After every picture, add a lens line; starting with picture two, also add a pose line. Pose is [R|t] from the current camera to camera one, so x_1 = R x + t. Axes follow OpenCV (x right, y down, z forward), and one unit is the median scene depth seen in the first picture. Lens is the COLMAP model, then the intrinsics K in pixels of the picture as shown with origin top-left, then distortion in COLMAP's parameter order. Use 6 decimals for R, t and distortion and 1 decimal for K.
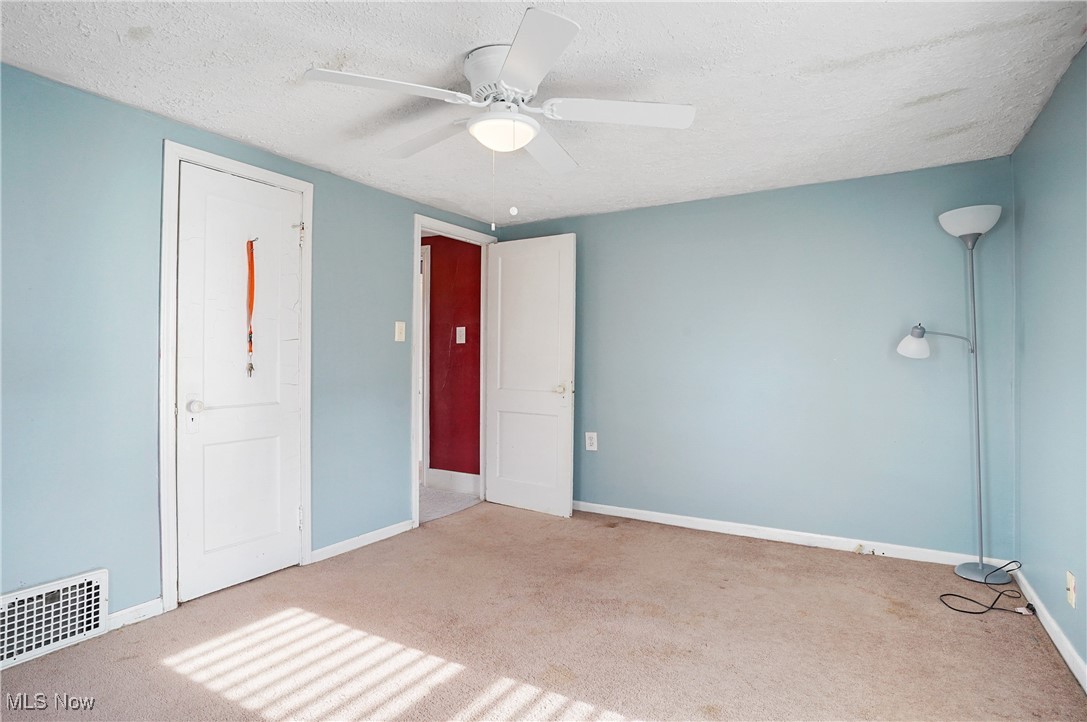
lens RADIAL K [[577.1, 0, 535.6], [0, 577.1, 359.8], [0, 0, 1]] dist [-0.061495, 0.030515]
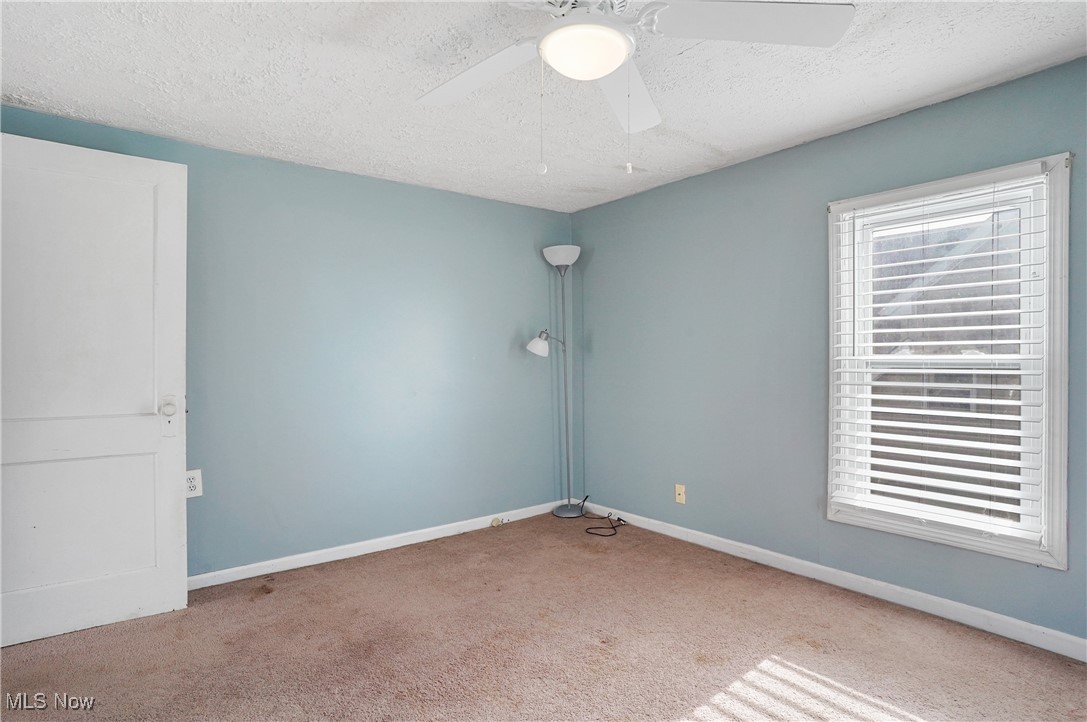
lens RADIAL K [[577.1, 0, 538.9], [0, 577.1, 362.6], [0, 0, 1]] dist [-0.061495, 0.030515]
pose [[0.337347, -0.011452, 0.941311, -0.555674], [0.011633, 0.999900, 0.007996, 0.000922], [-0.941309, 0.008253, 0.337446, 0.581161]]
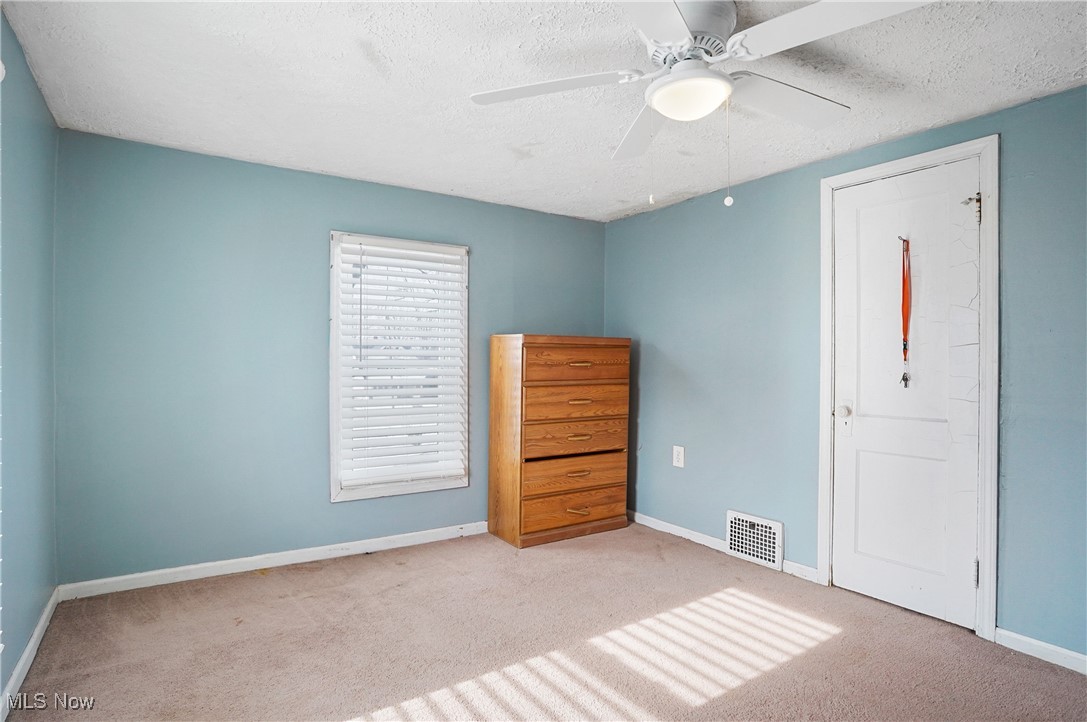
lens RADIAL K [[577.1, 0, 530.9], [0, 577.1, 375.6], [0, 0, 1]] dist [-0.061495, 0.030515]
pose [[-0.420275, 0.009330, -0.907349, 0.572716], [-0.013464, 0.999773, 0.016517, 0.004120], [0.907297, 0.019159, -0.420054, 0.819268]]
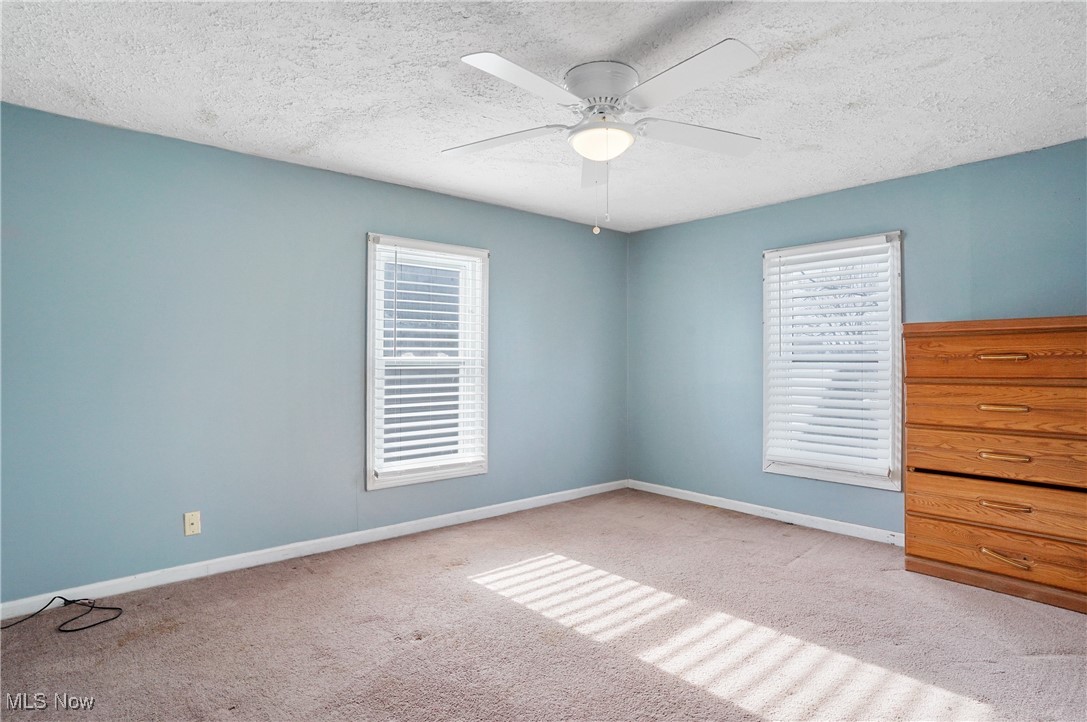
lens RADIAL K [[577.1, 0, 558.1], [0, 577.1, 353.5], [0, 0, 1]] dist [-0.061495, 0.030515]
pose [[-0.961672, -0.003045, 0.274184, -0.195639], [-0.003429, 0.999994, -0.000923, -0.003606], [-0.274179, -0.001828, -0.961677, 1.470742]]
